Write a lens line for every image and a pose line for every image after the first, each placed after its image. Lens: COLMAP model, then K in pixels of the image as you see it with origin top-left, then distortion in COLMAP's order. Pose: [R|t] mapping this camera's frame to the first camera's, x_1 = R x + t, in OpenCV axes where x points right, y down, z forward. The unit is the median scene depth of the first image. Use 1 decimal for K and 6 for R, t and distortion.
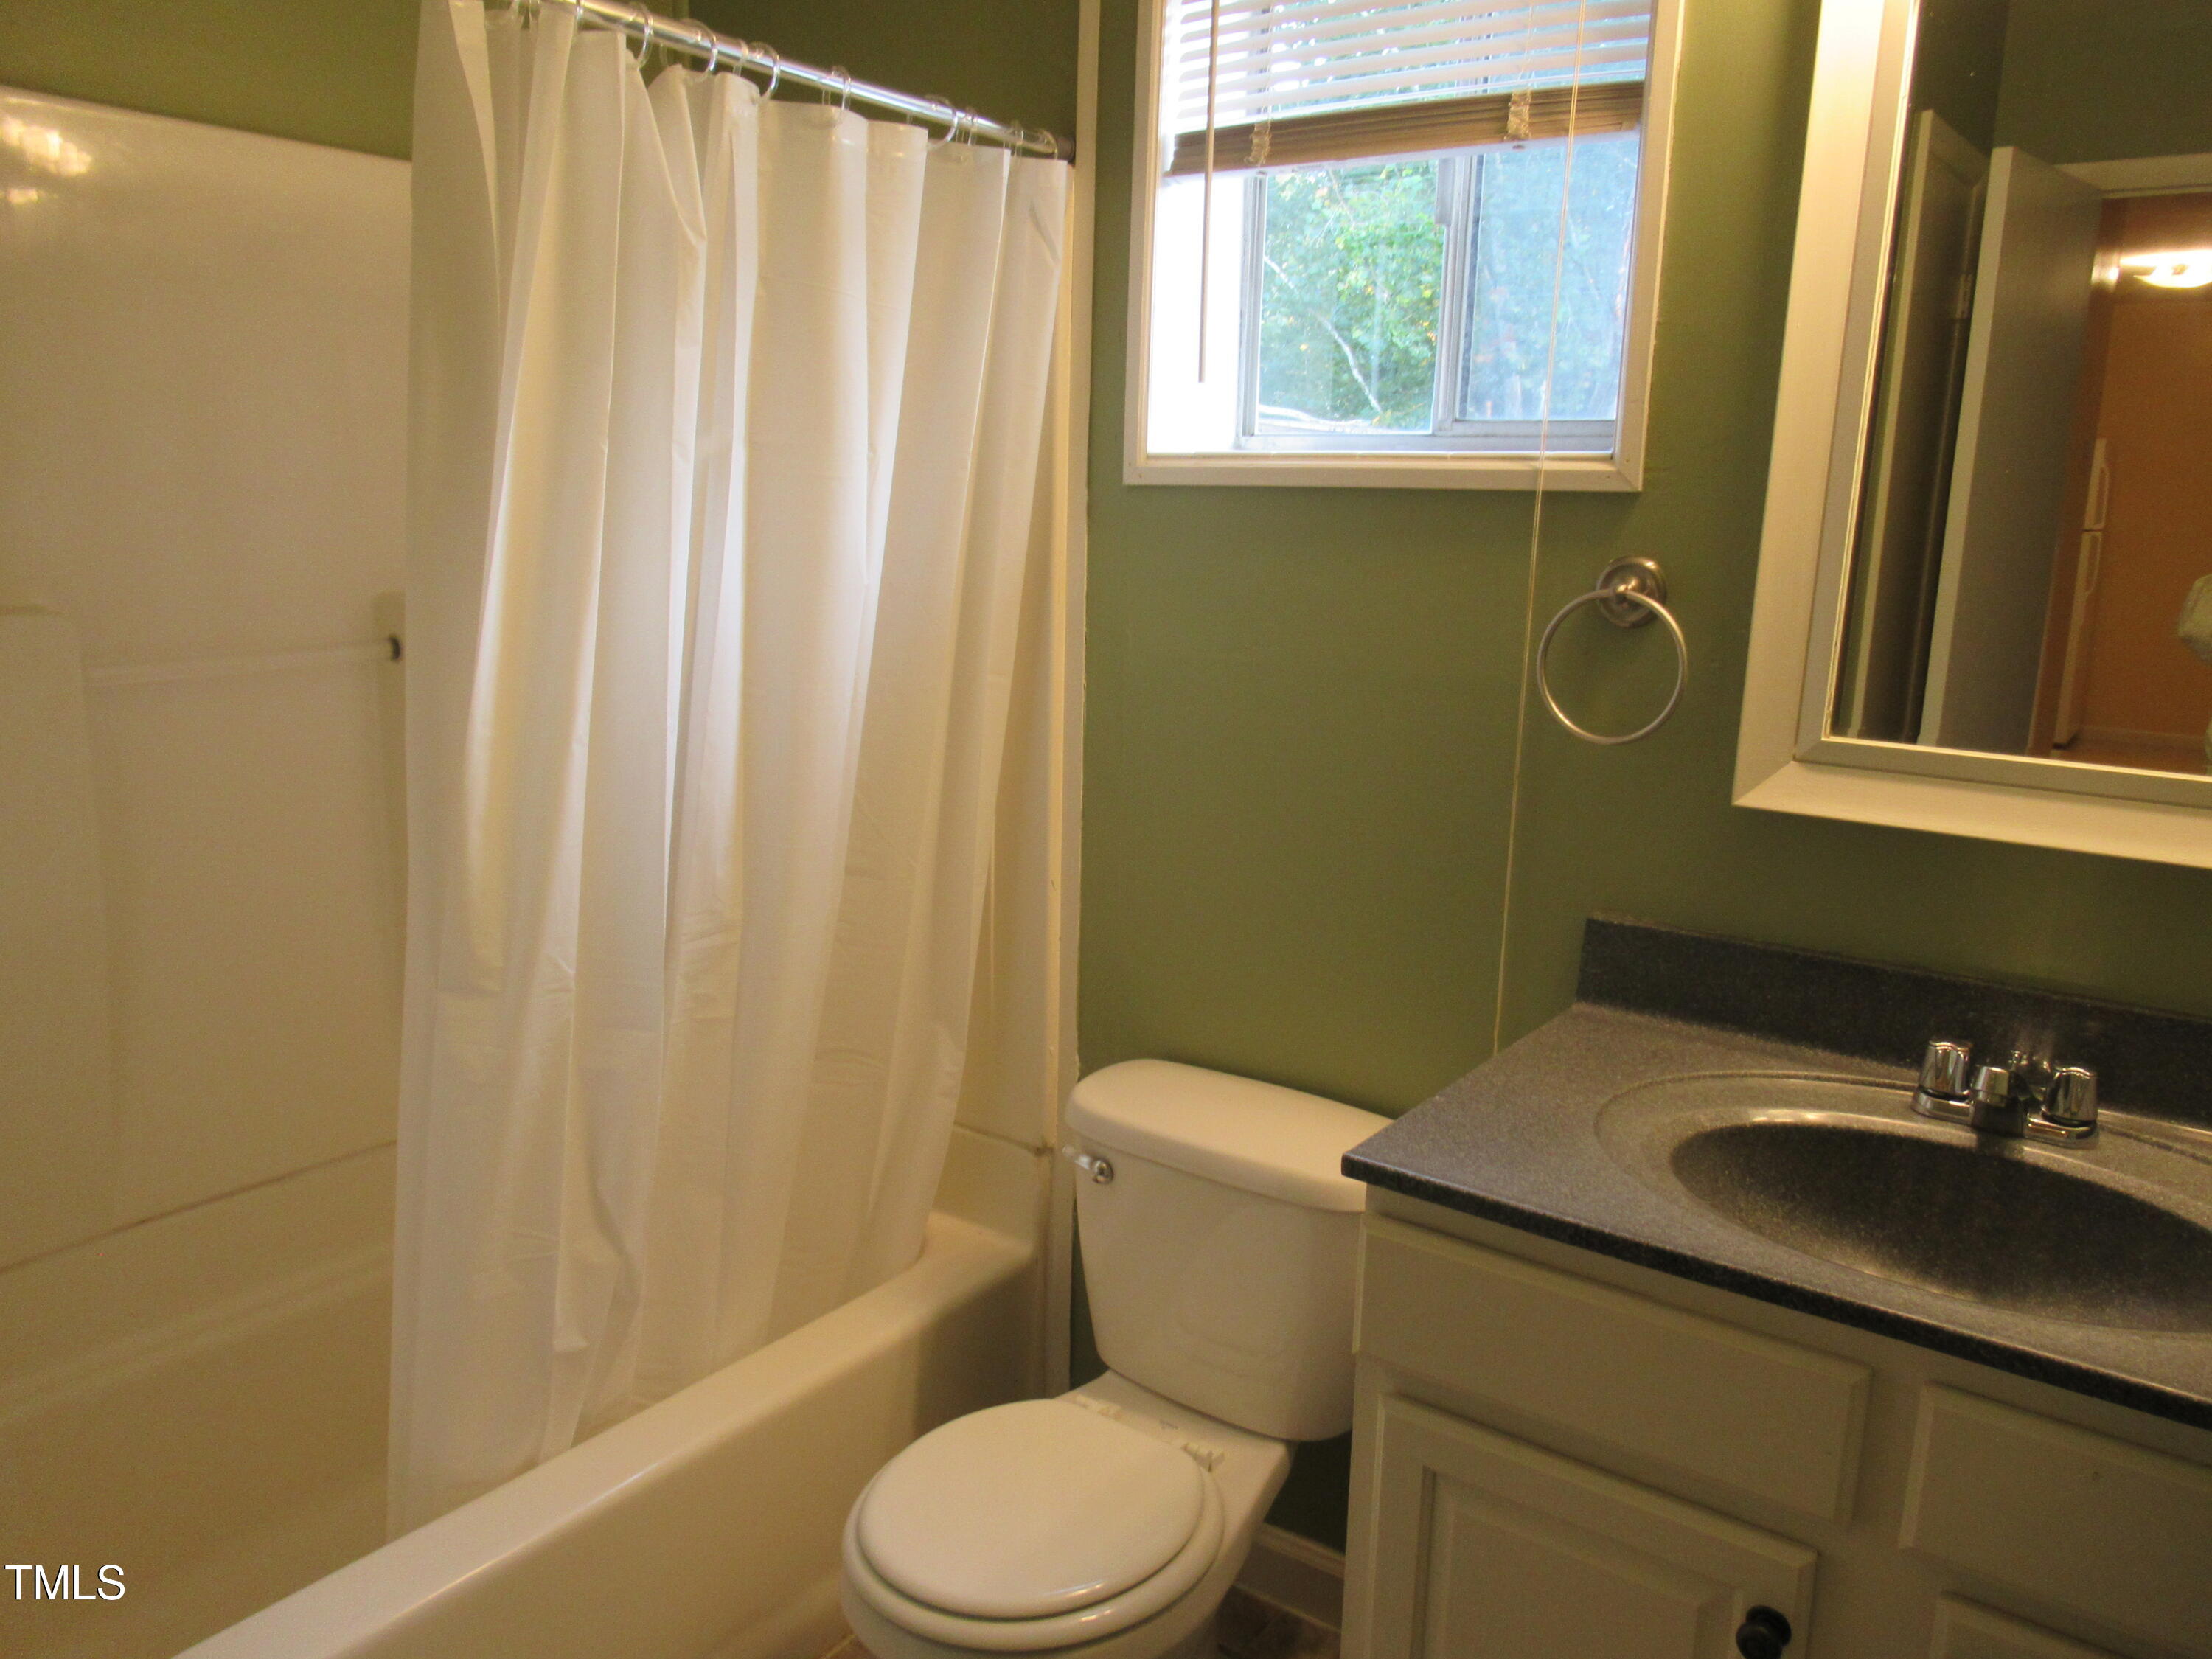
lens RADIAL K [[1641.6, 0, 1105.0], [0, 1641.6, 825.2], [0, 0, 1]] dist [-0.025759, 0.007059]
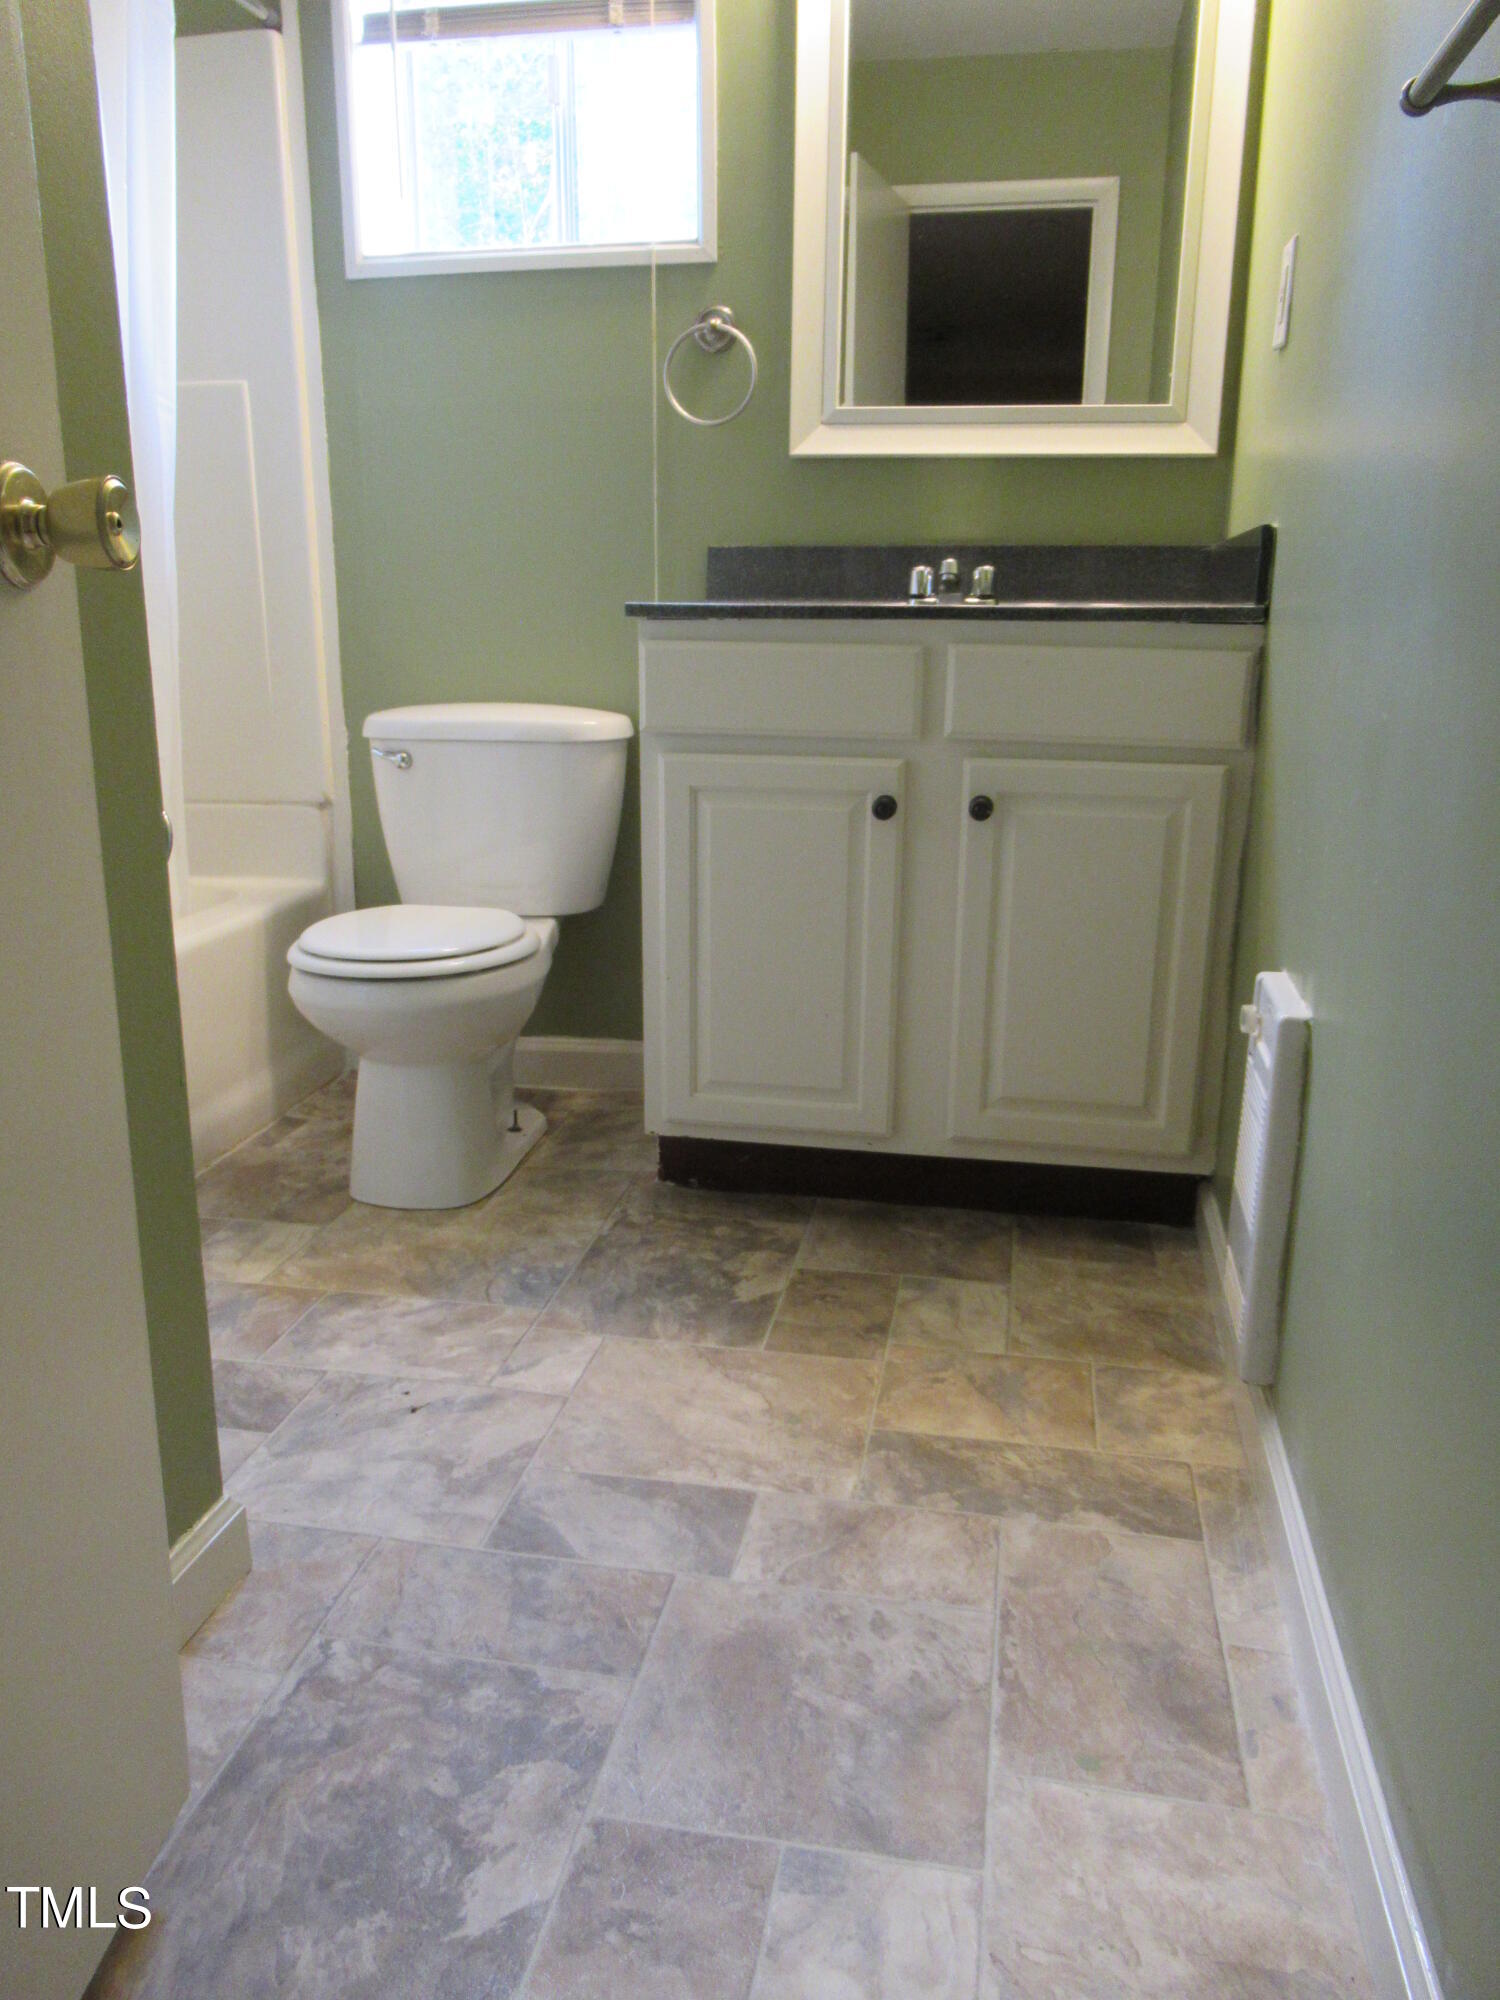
lens RADIAL K [[1484.2, 0, 748.7], [0, 1484.2, 1002.5], [0, 0, 1]] dist [-0.025759, 0.007059]
pose [[0.903175, -0.130597, 0.408924, -0.323118], [0.101998, 0.990606, 0.091088, 0.378497], [-0.416978, -0.040559, 0.908011, -0.346186]]
